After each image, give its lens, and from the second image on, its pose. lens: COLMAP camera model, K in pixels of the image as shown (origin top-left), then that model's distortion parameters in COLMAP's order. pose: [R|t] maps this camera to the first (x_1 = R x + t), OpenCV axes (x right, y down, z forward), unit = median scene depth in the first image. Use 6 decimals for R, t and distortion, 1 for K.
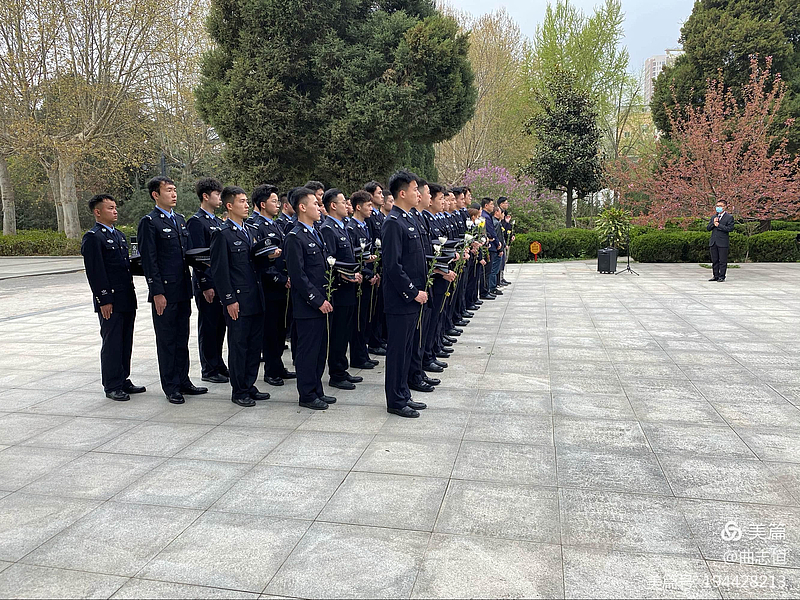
lens RADIAL K [[618.6, 0, 400.0], [0, 618.6, 300.0], [0, 0, 1]] dist [0.044826, -0.043182]
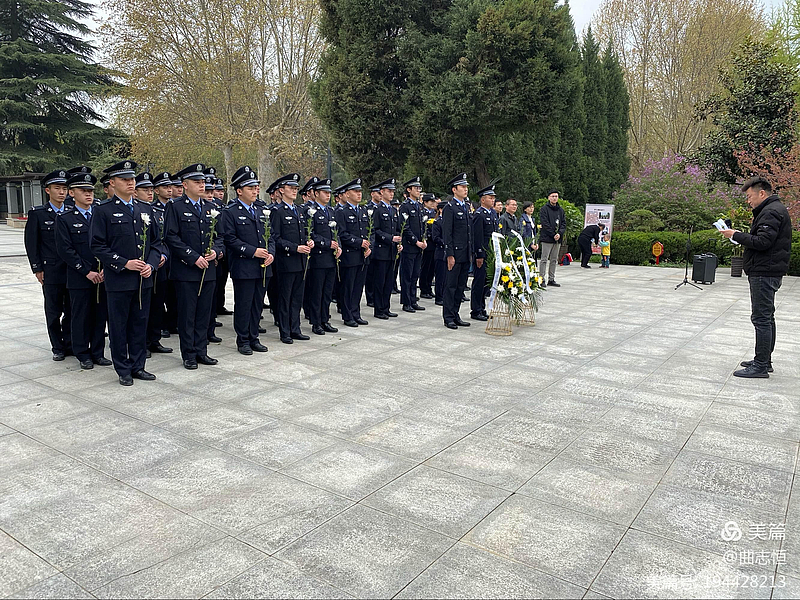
lens RADIAL K [[618.6, 0, 400.0], [0, 618.6, 300.0], [0, 0, 1]] dist [0.044826, -0.043182]
pose [[0.917144, 0.092813, -0.387598, 0.312014], [-0.086432, 0.995681, 0.033904, -0.014613], [0.389071, 0.002406, 0.921205, 0.057703]]
